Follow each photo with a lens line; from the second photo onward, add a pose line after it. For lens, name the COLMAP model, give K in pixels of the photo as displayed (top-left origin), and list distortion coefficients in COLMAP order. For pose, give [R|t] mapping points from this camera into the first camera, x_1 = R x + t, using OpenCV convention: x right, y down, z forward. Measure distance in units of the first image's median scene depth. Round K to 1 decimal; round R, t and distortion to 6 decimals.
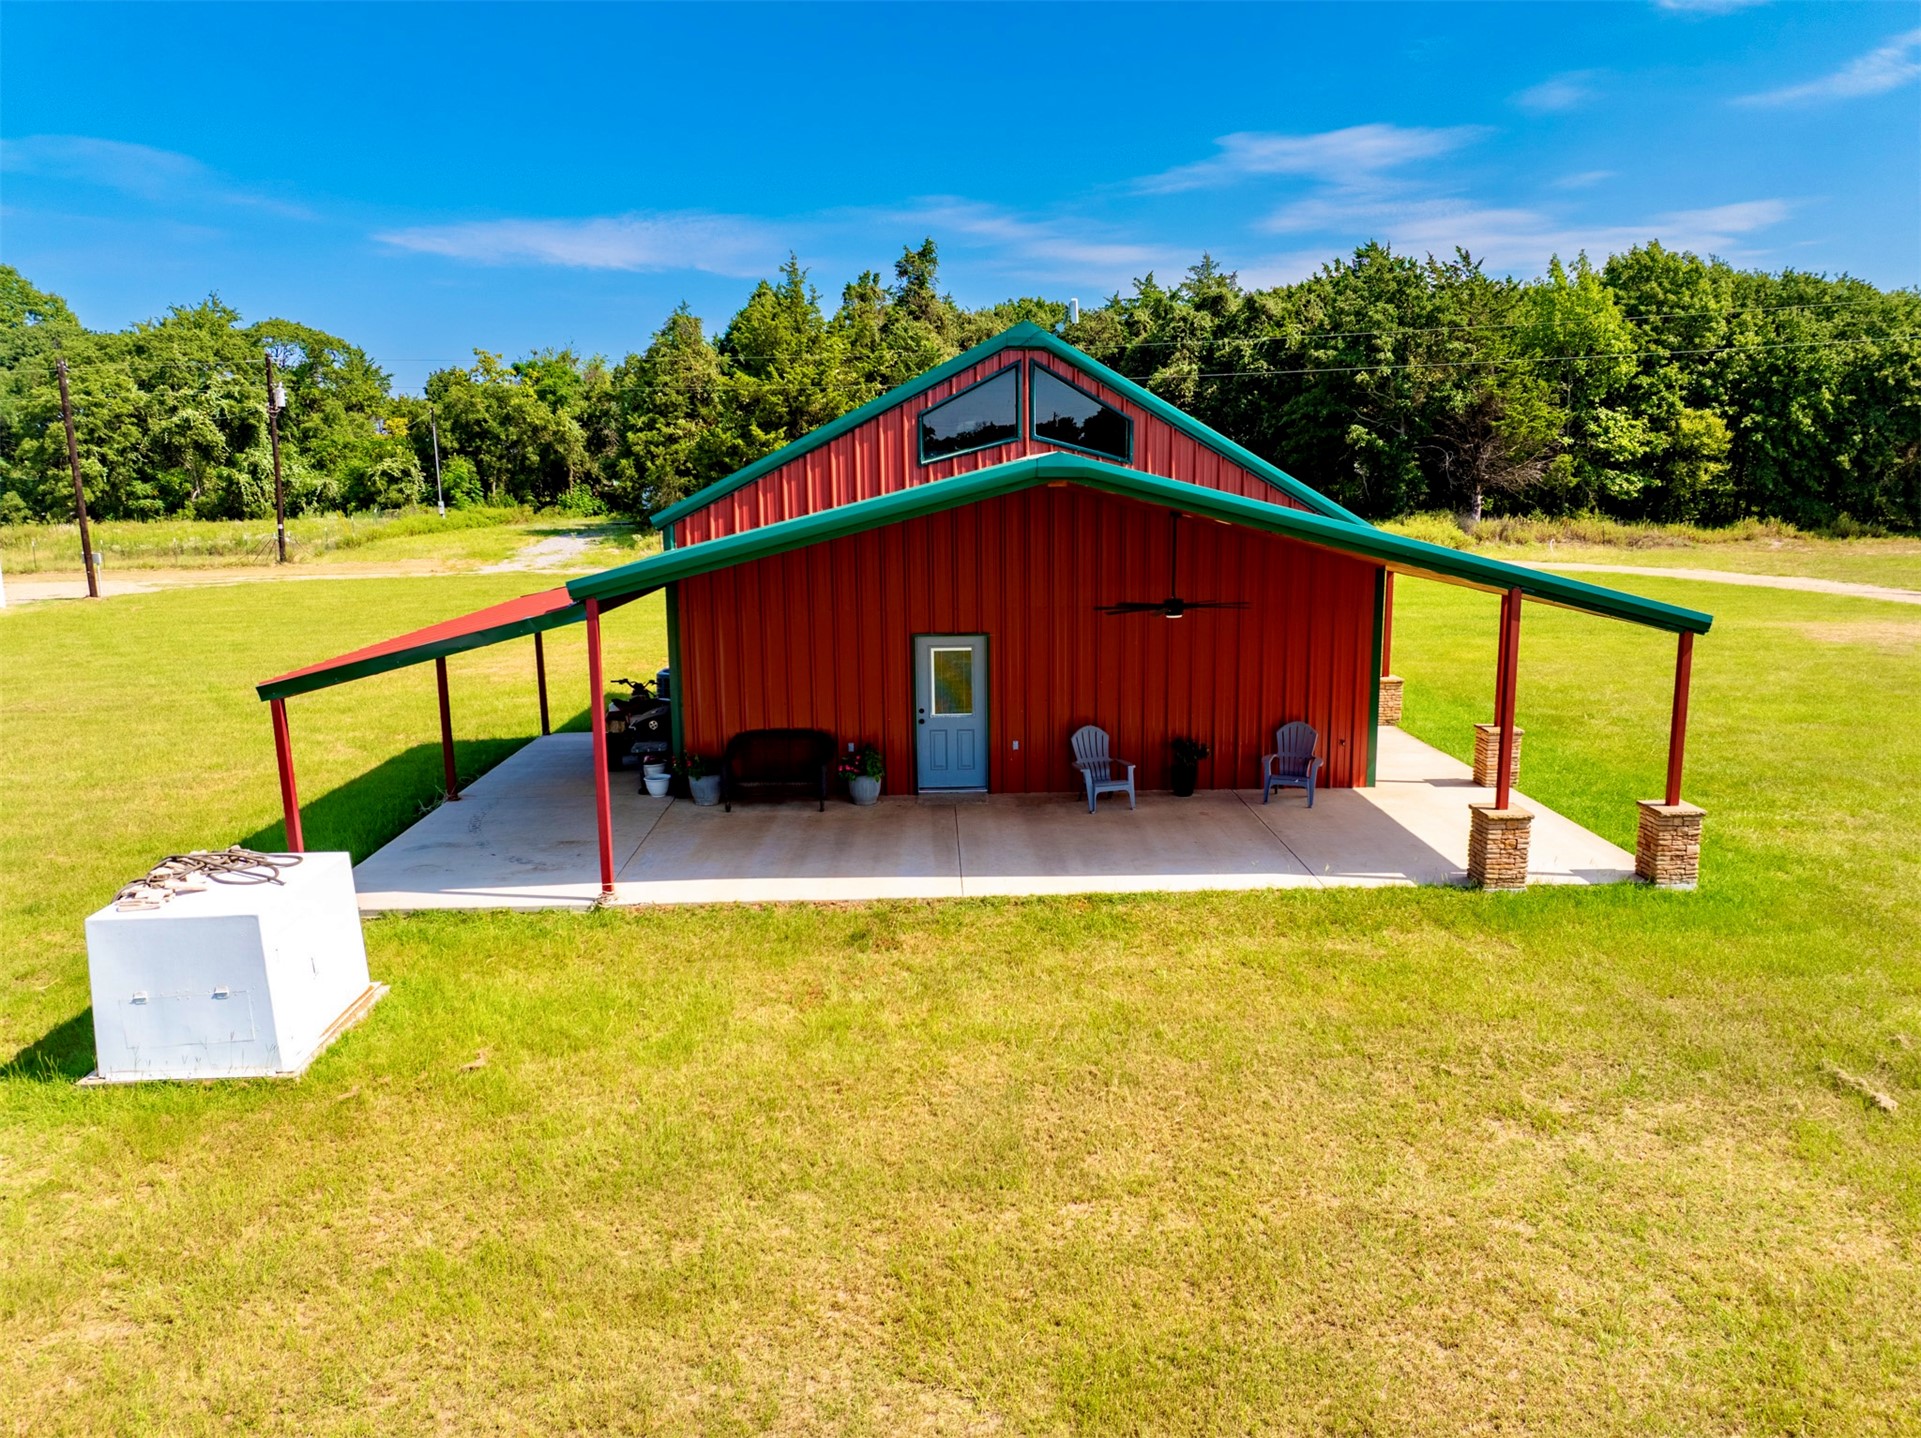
lens RADIAL K [[1350.8, 0, 964.3], [0, 1350.8, 719.4], [0, 0, 1]] dist [-0.063165, 0.035734]
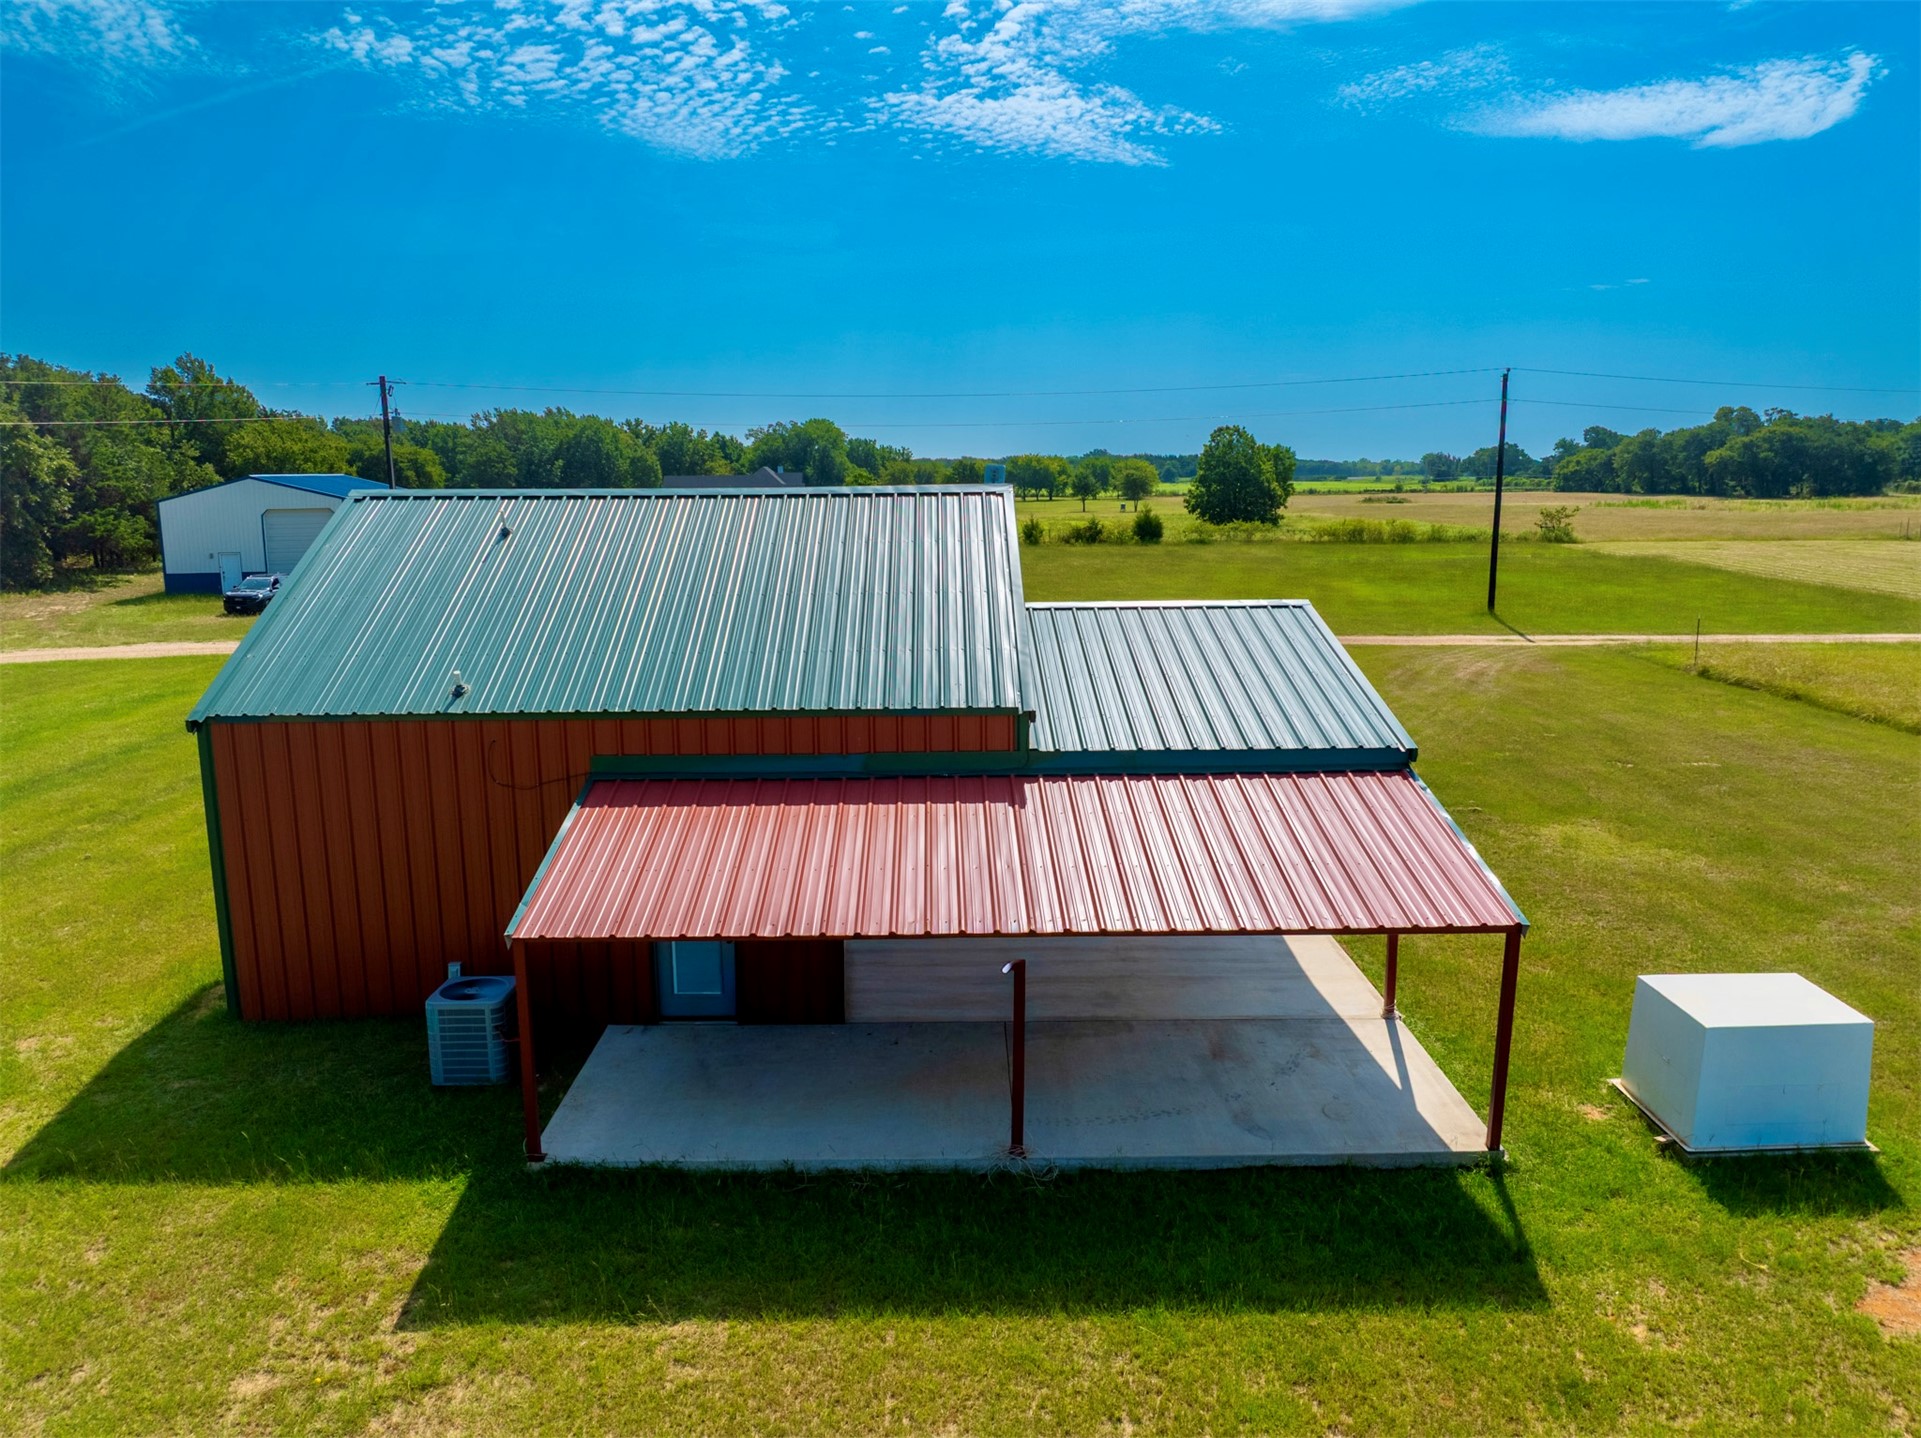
lens RADIAL K [[1350.8, 0, 959.3], [0, 1350.8, 715.1], [0, 0, 1]] dist [-0.063165, 0.035734]
pose [[0.010831, -0.166755, 0.985939, -0.280610], [0.183898, 0.969511, 0.161957, -0.076403], [-0.982886, 0.179558, 0.041166, 0.260514]]
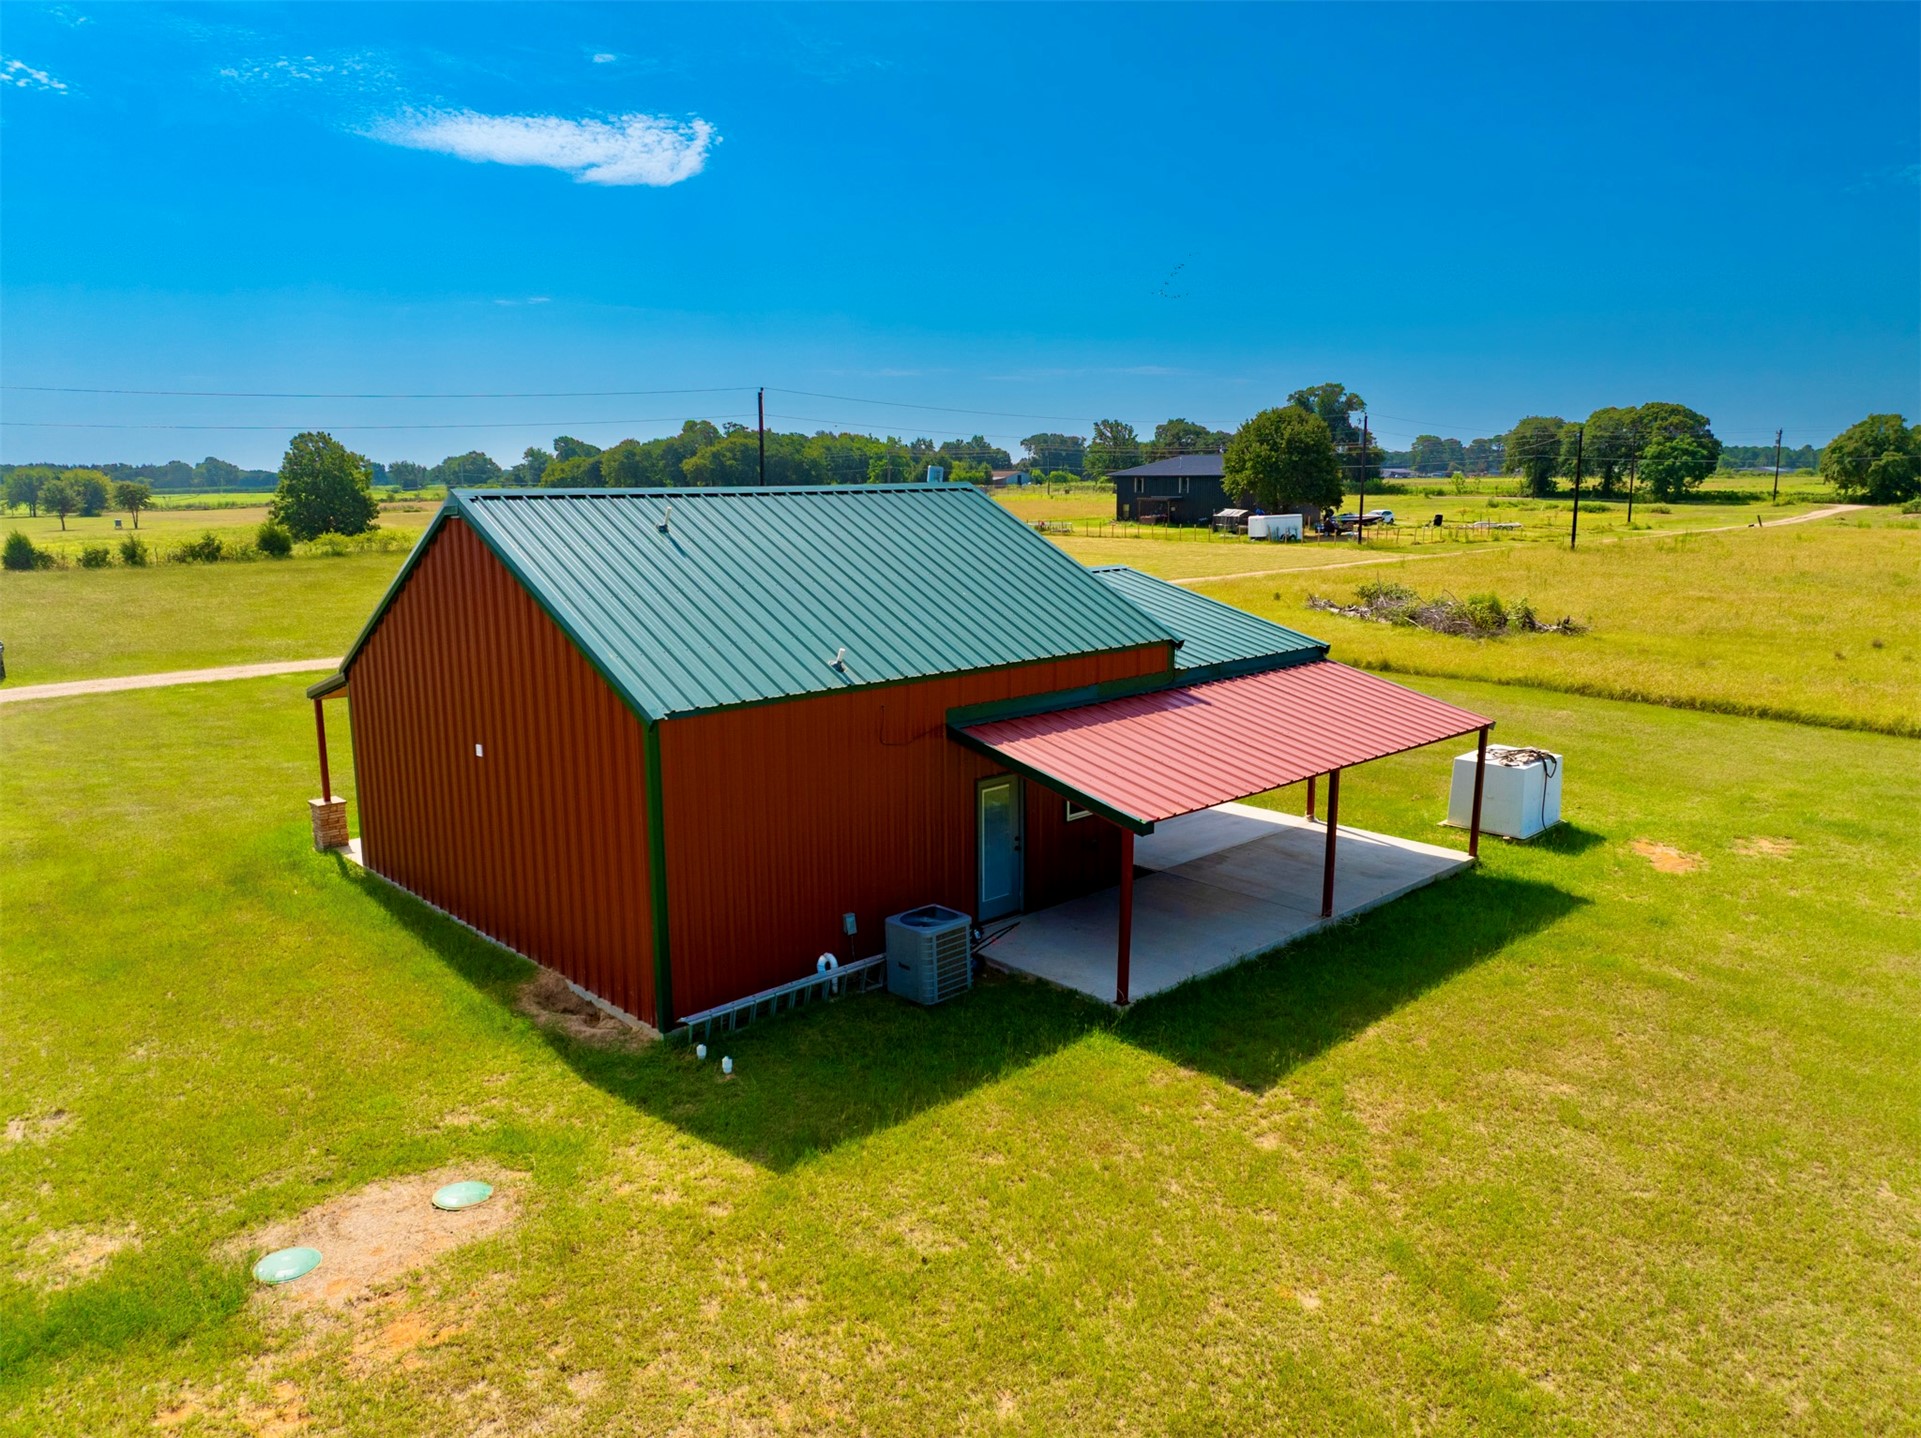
lens RADIAL K [[1350.8, 0, 954.7], [0, 1350.8, 714.8], [0, 0, 1]] dist [-0.063165, 0.035734]
pose [[-0.670873, -0.116159, 0.732419, -0.256700], [0.143073, 0.948826, 0.281530, -0.118672], [-0.727640, 0.293661, -0.619922, 0.498989]]
